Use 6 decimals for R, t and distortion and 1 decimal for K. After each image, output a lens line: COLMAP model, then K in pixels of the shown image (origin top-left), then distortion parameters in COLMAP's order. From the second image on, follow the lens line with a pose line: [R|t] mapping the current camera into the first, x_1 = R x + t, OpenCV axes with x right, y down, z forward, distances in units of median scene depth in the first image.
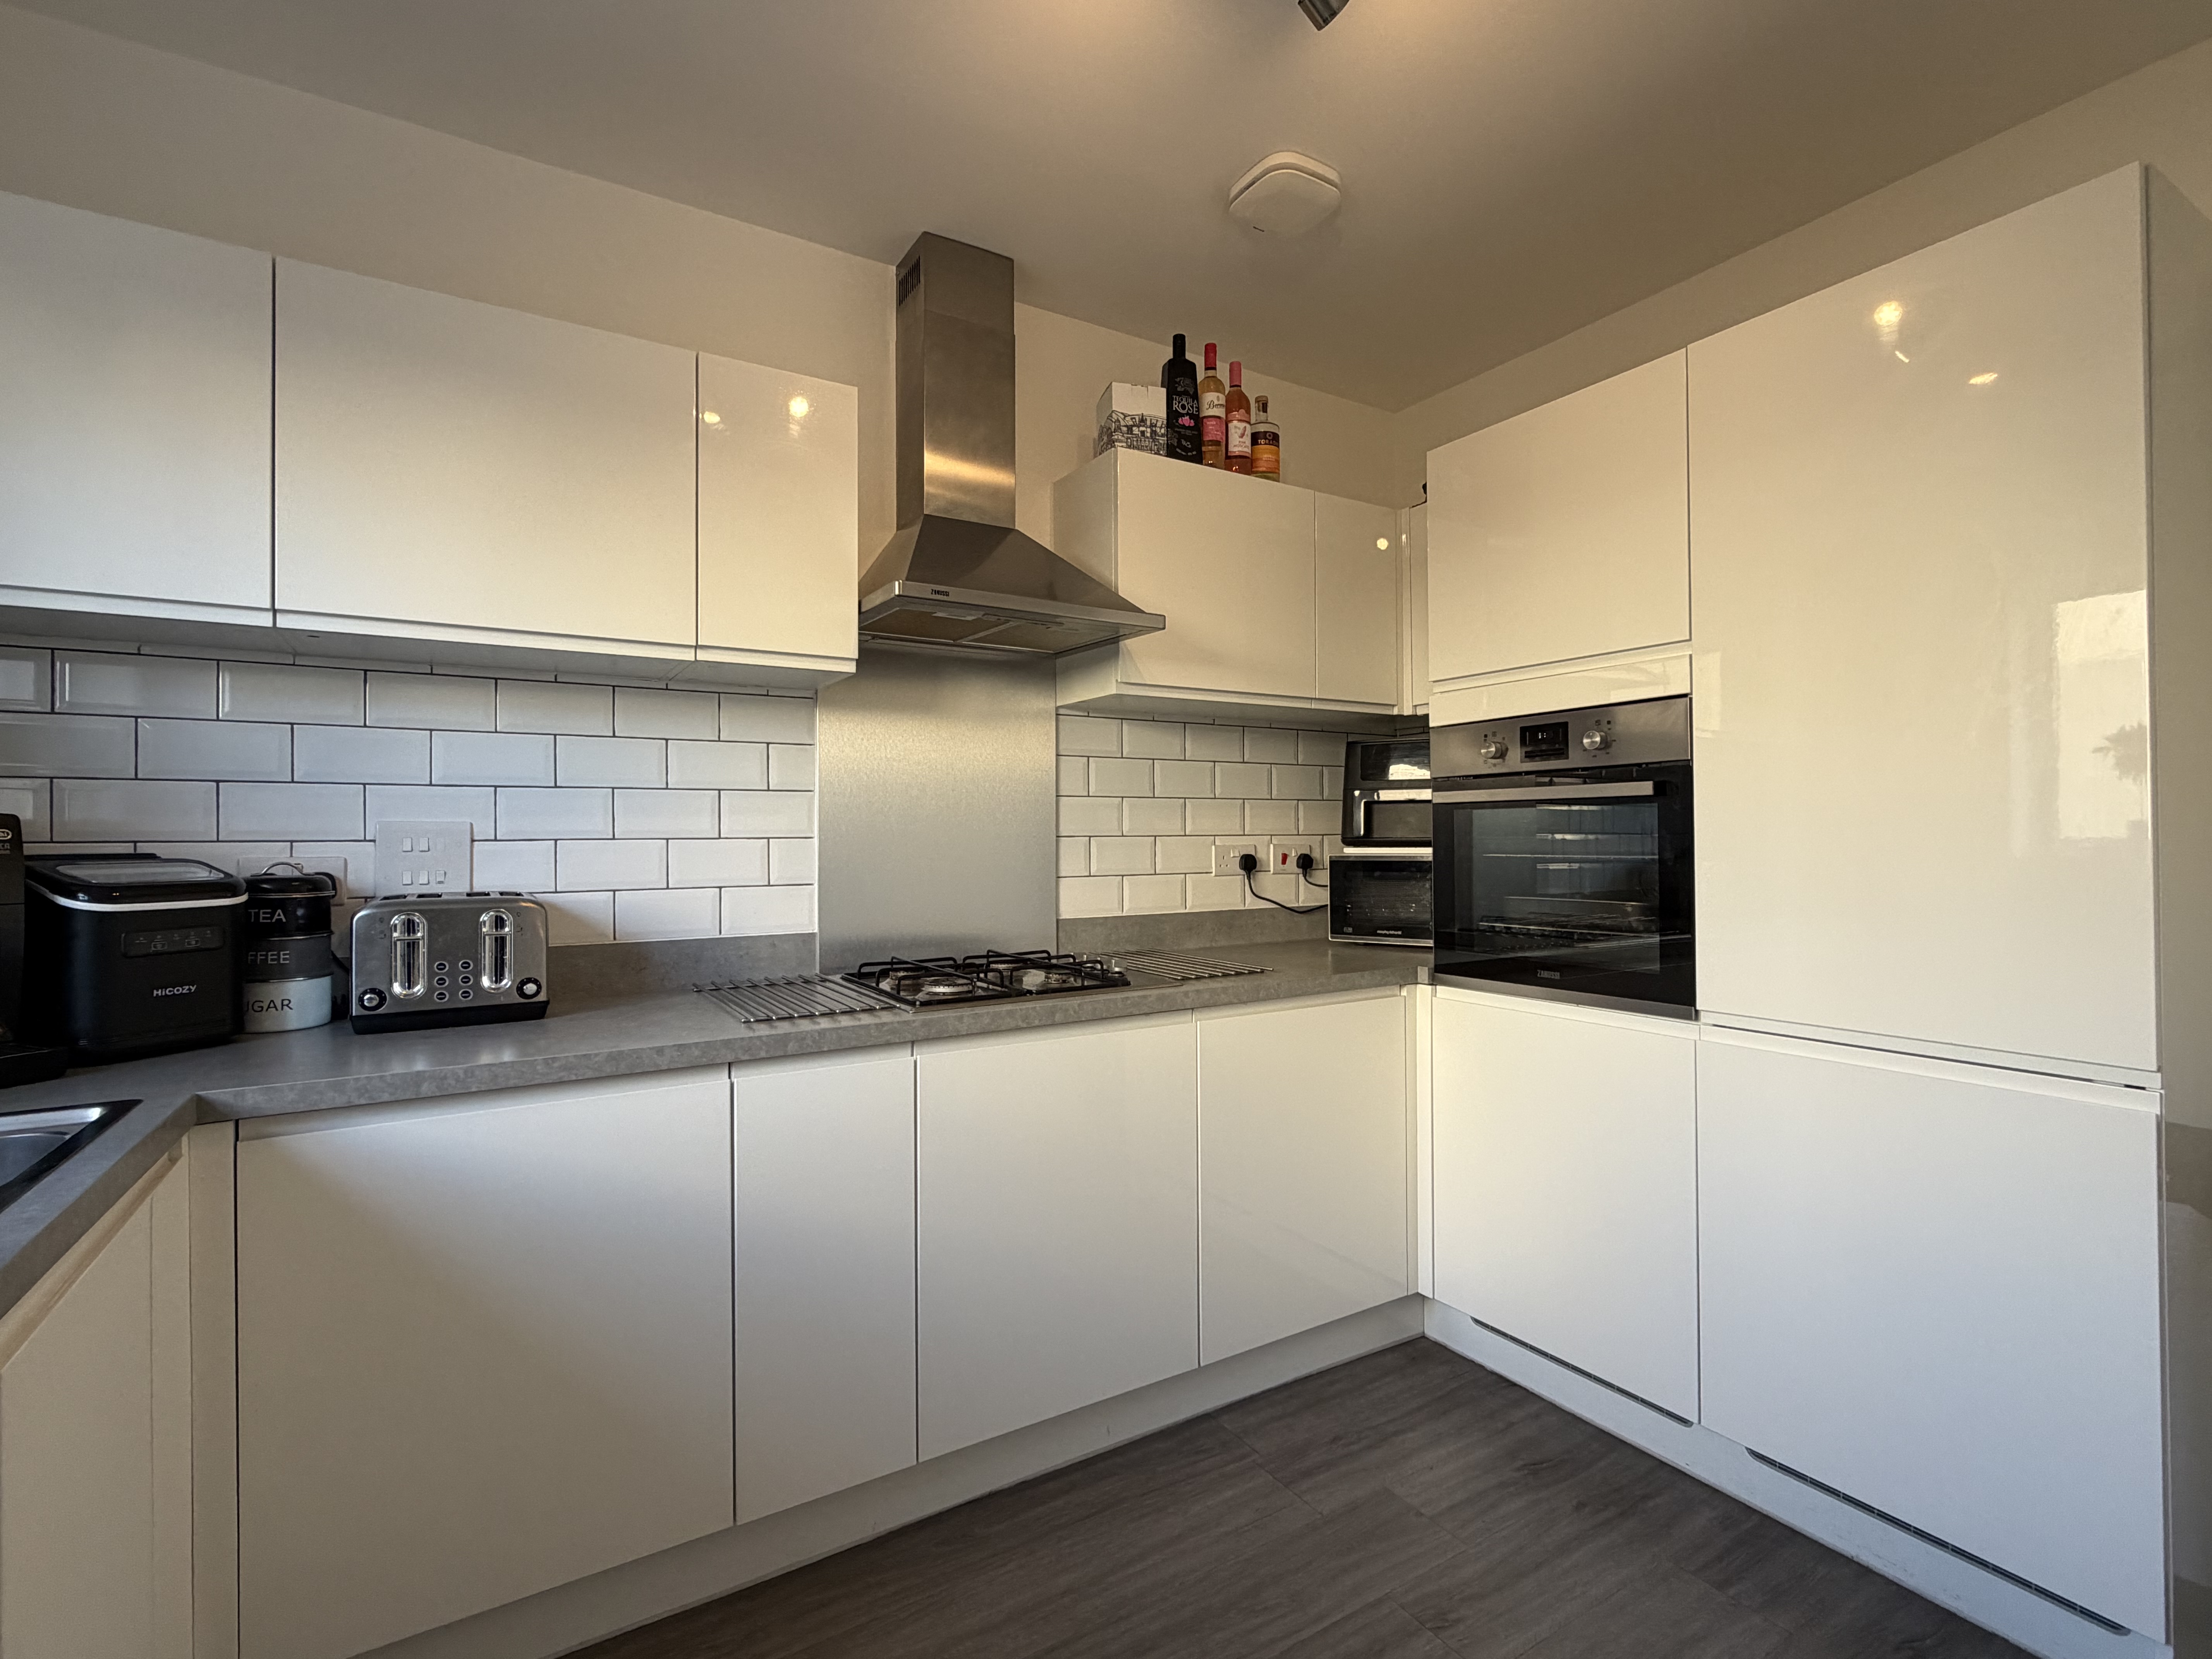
lens RADIAL K [[1042.7, 0, 1109.2], [0, 1042.7, 832.9], [0, 0, 1]] dist [-0.001222, 0.001036]
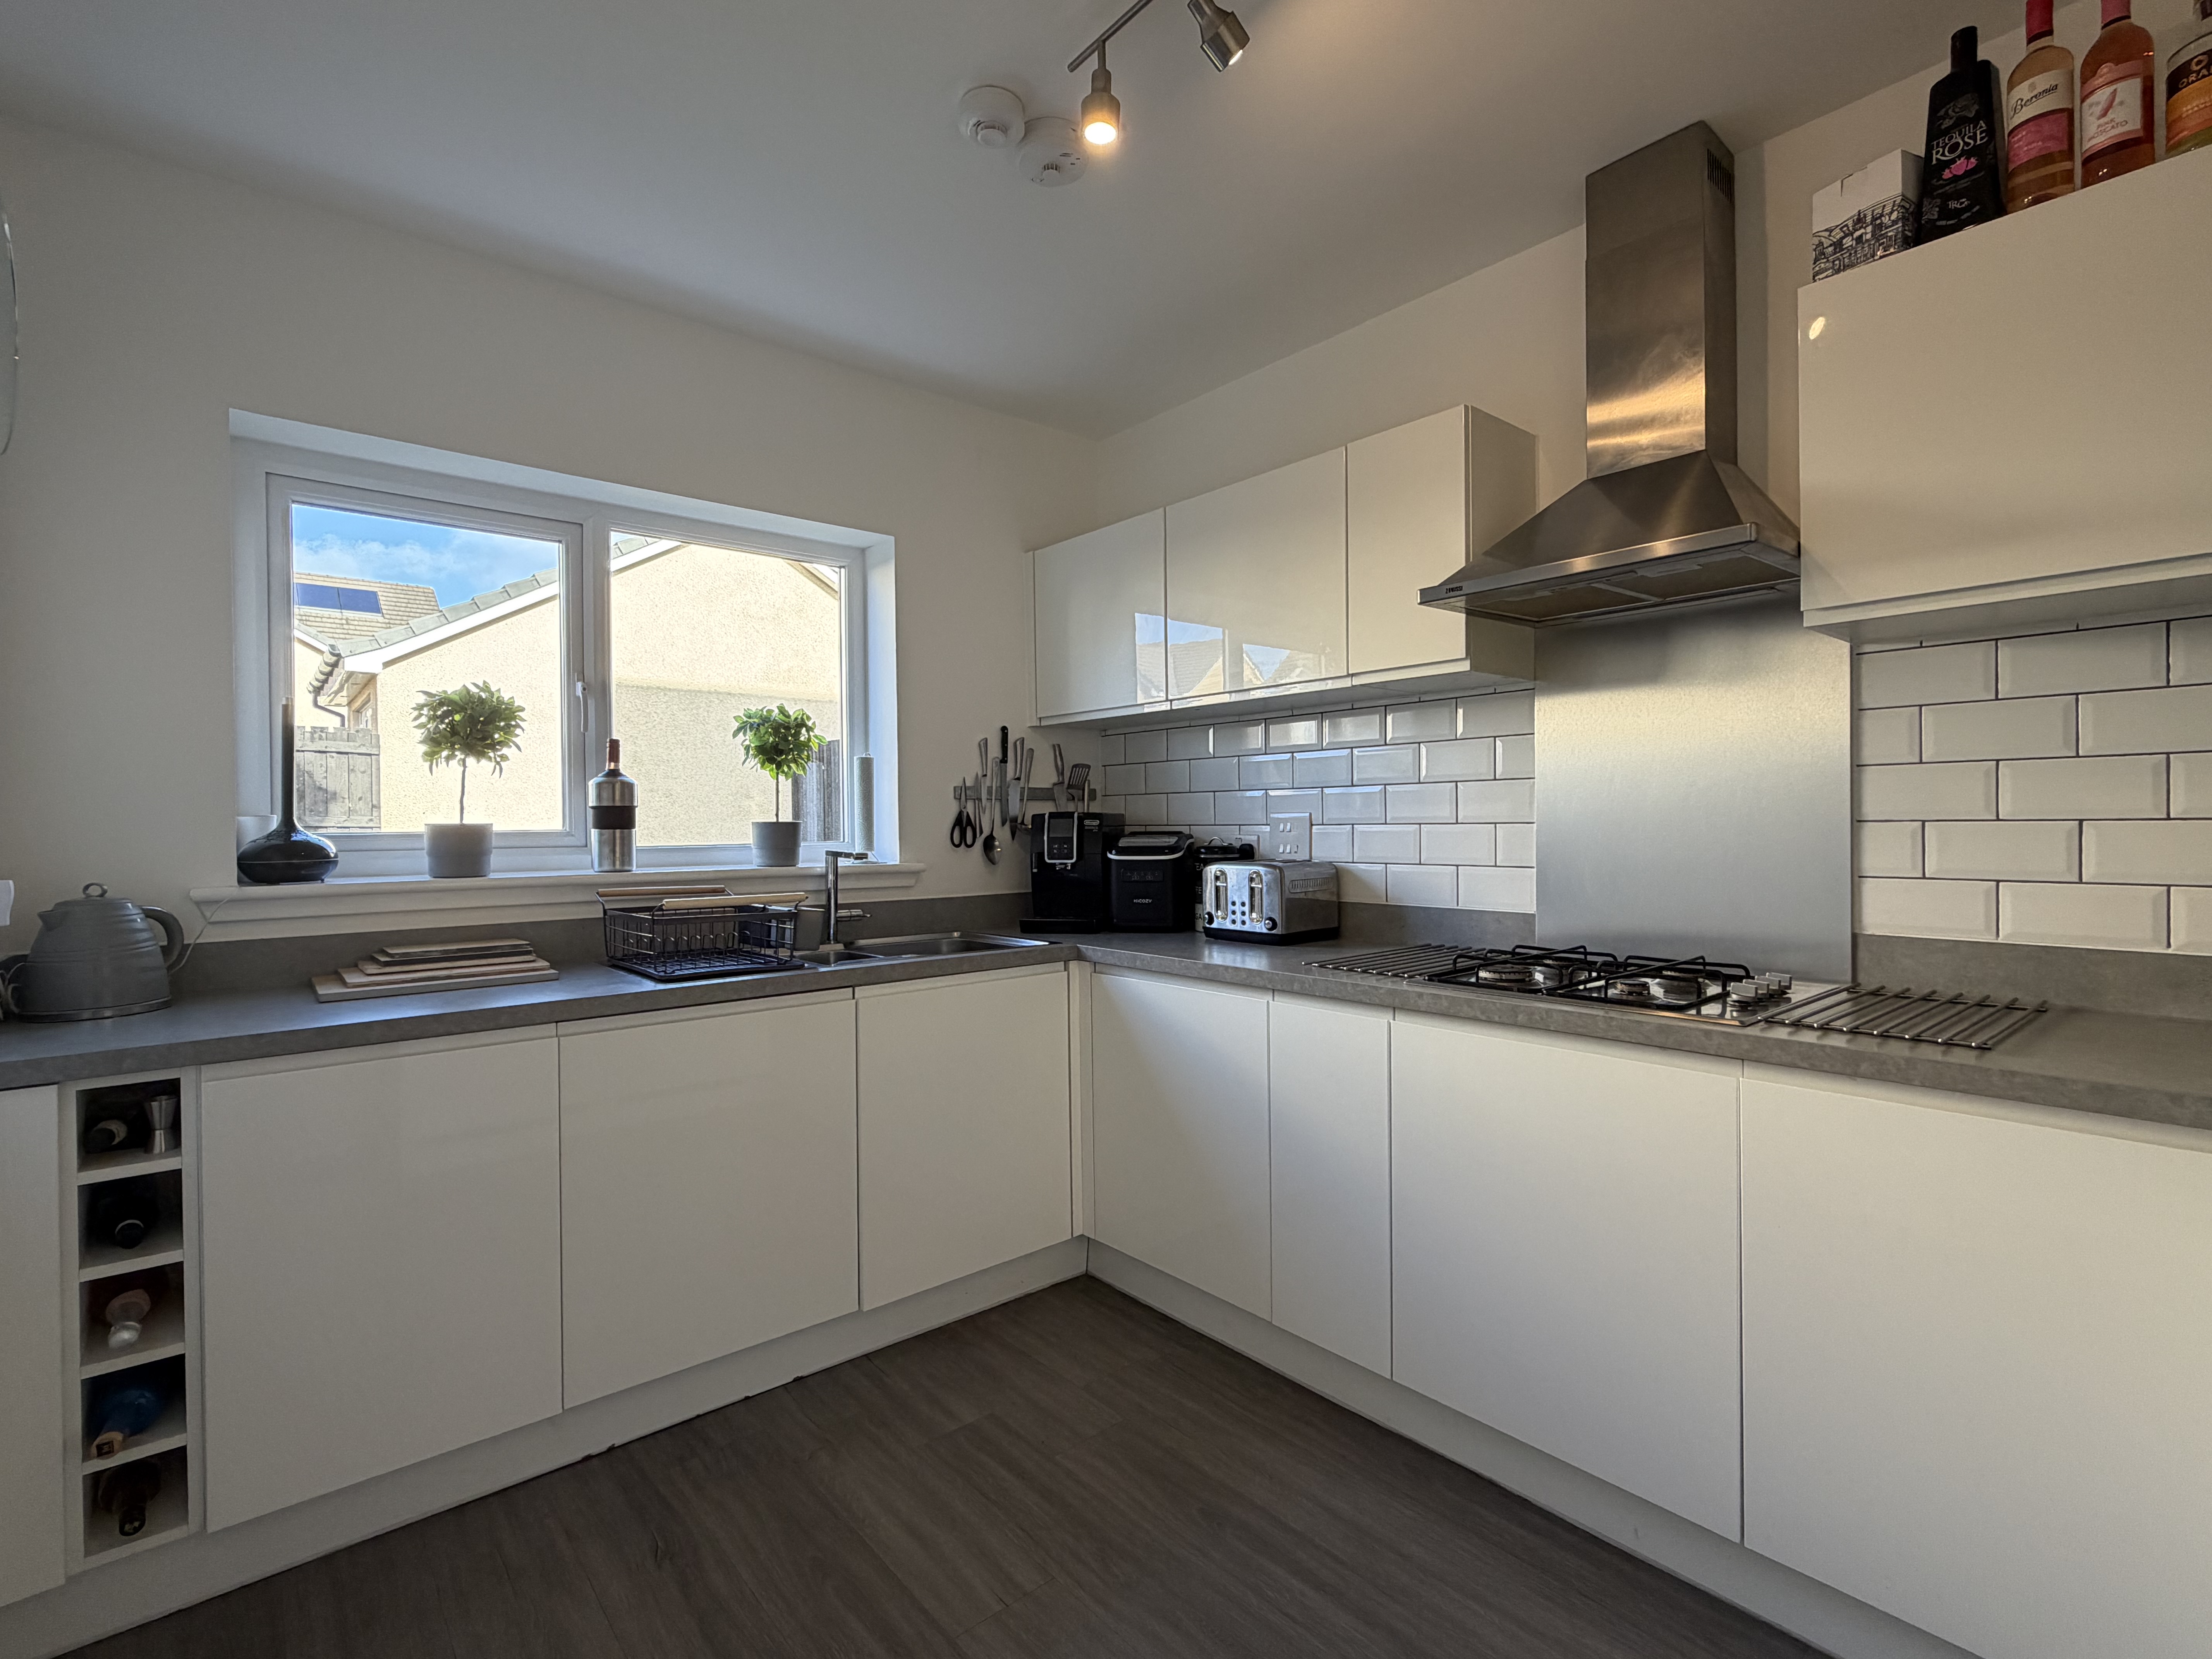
lens RADIAL K [[1042.7, 0, 1092.5], [0, 1042.7, 836.7], [0, 0, 1]] dist [-0.001222, 0.001036]
pose [[0.137010, 0.016167, -0.990438, 0.709737], [0.011079, 0.999779, 0.017852, -0.005148], [0.990508, -0.013419, 0.136800, 0.429235]]
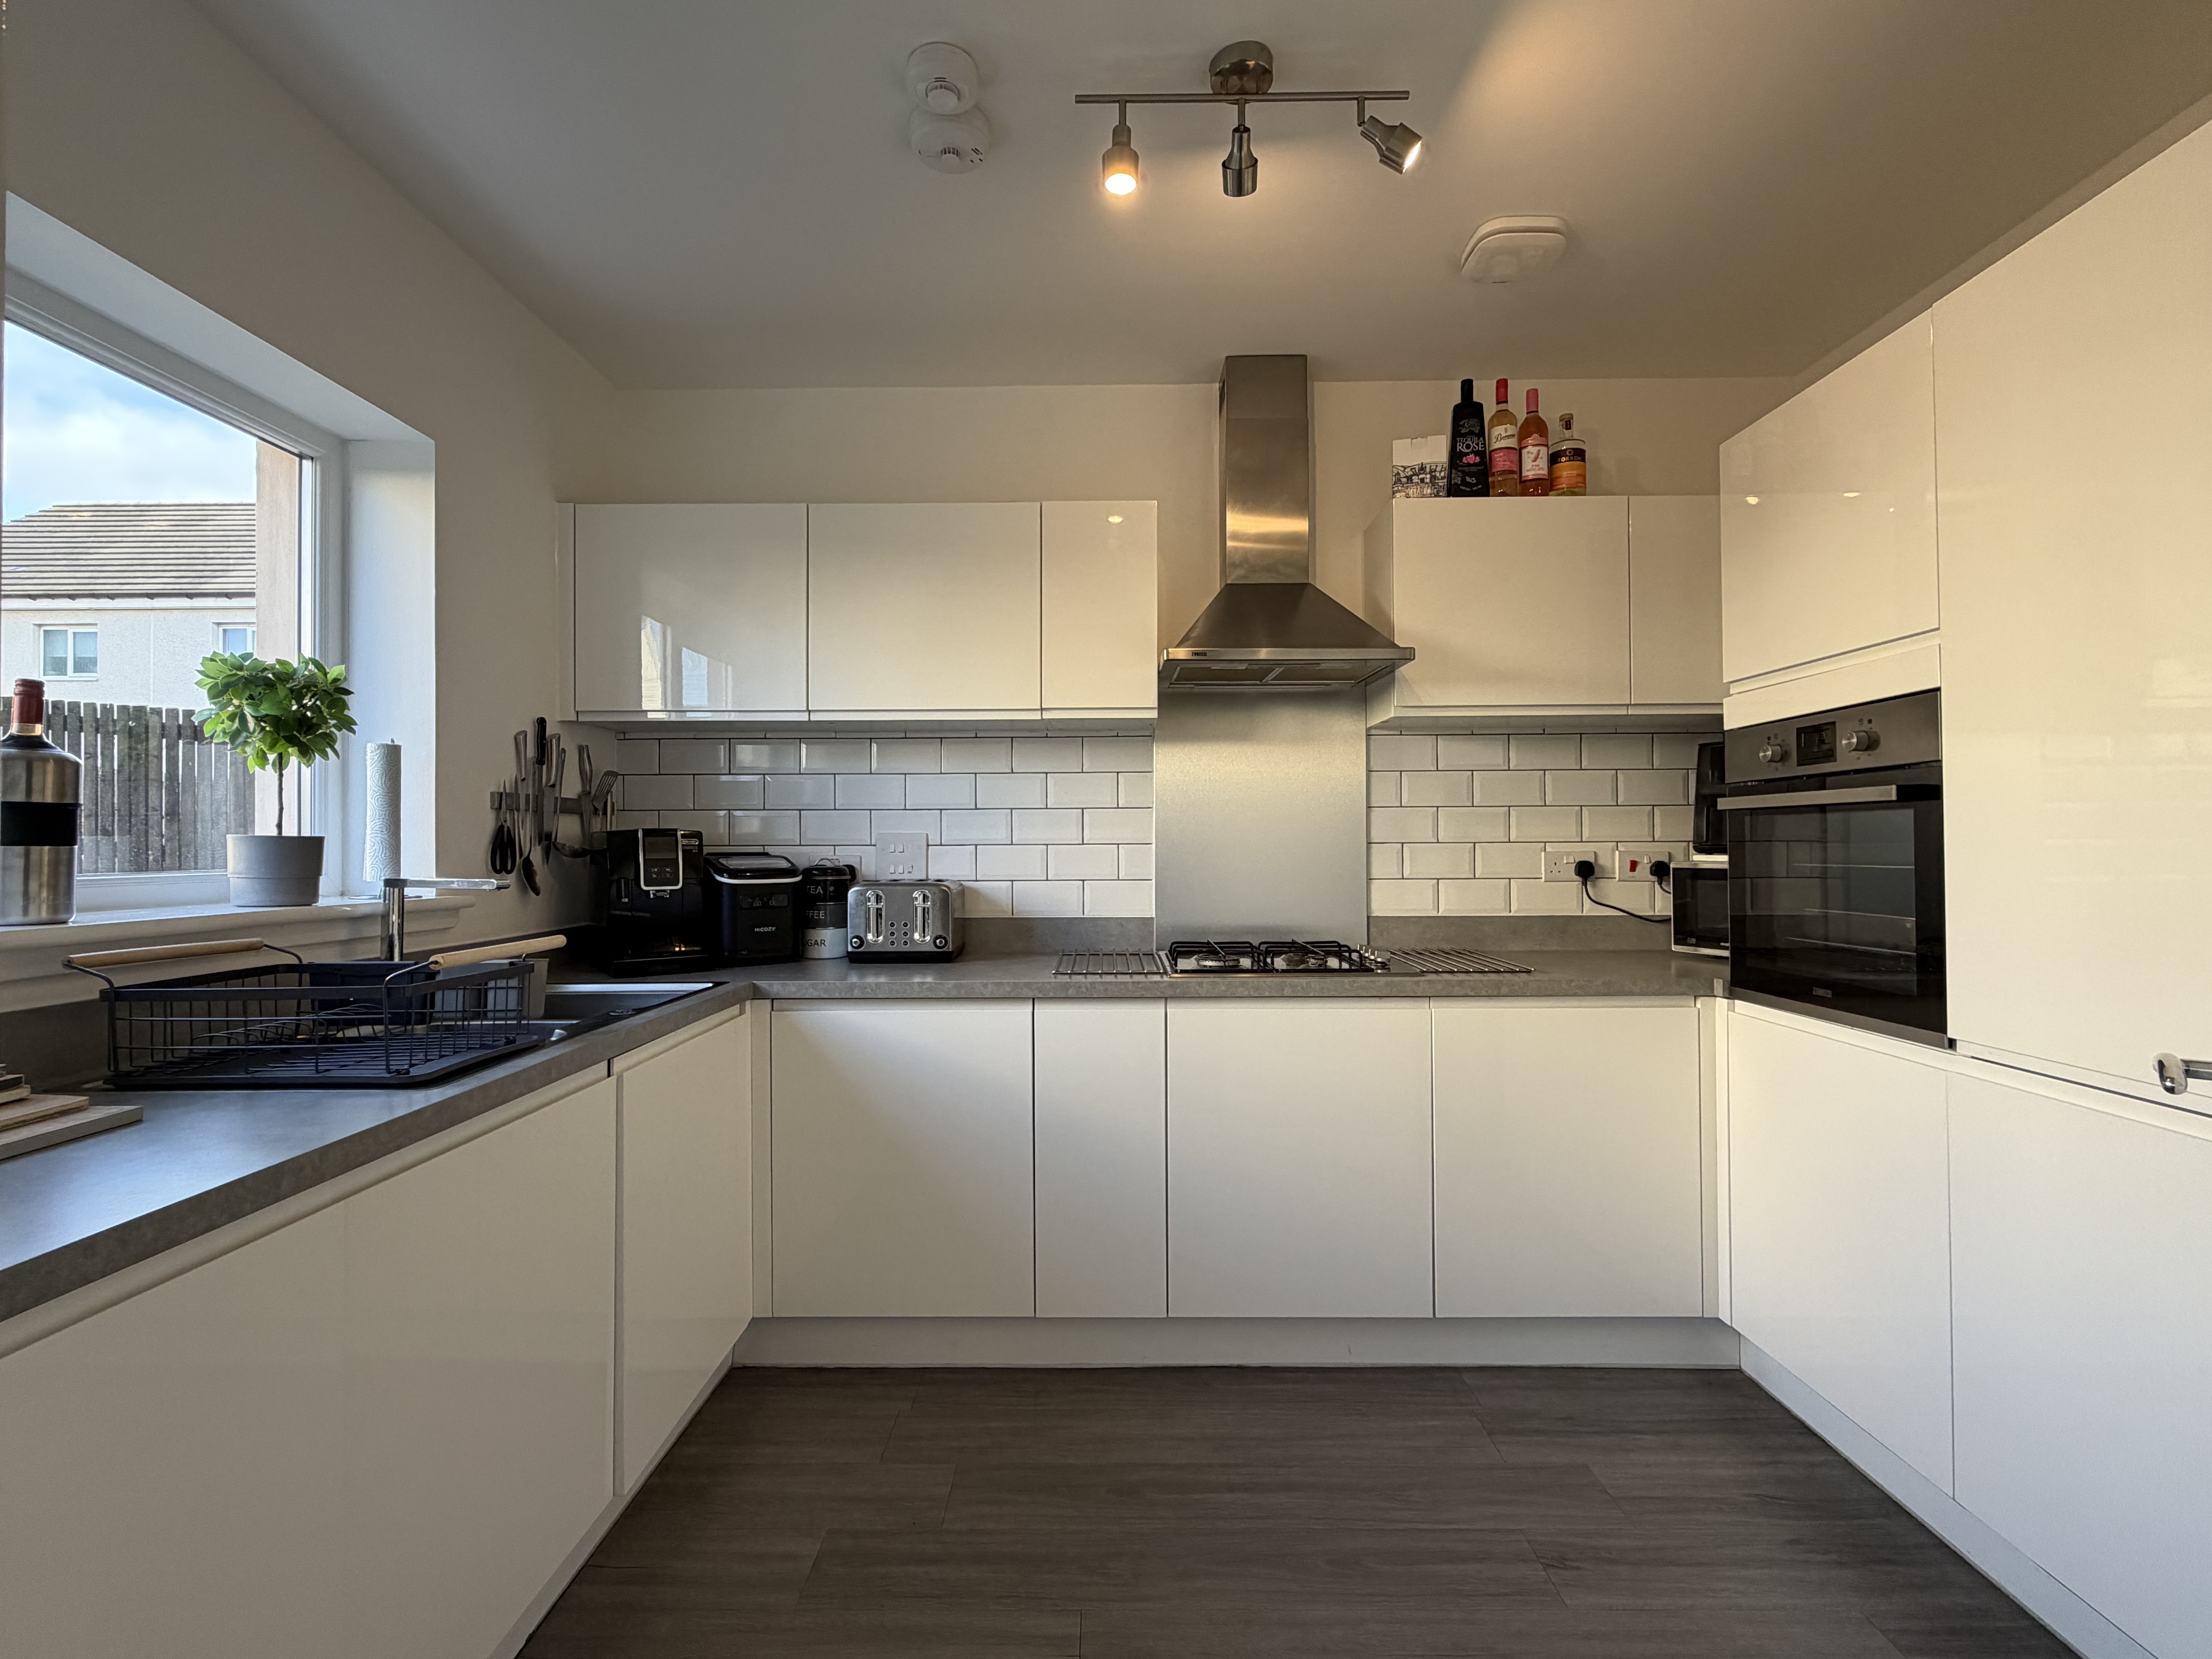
lens RADIAL K [[1042.7, 0, 1101.8], [0, 1042.7, 836.8], [0, 0, 1]] dist [-0.001222, 0.001036]
pose [[0.843938, -0.001365, -0.536439, 0.367975], [0.001015, 0.999999, -0.000946, -0.003002], [0.536439, 0.000254, 0.843939, -0.130954]]
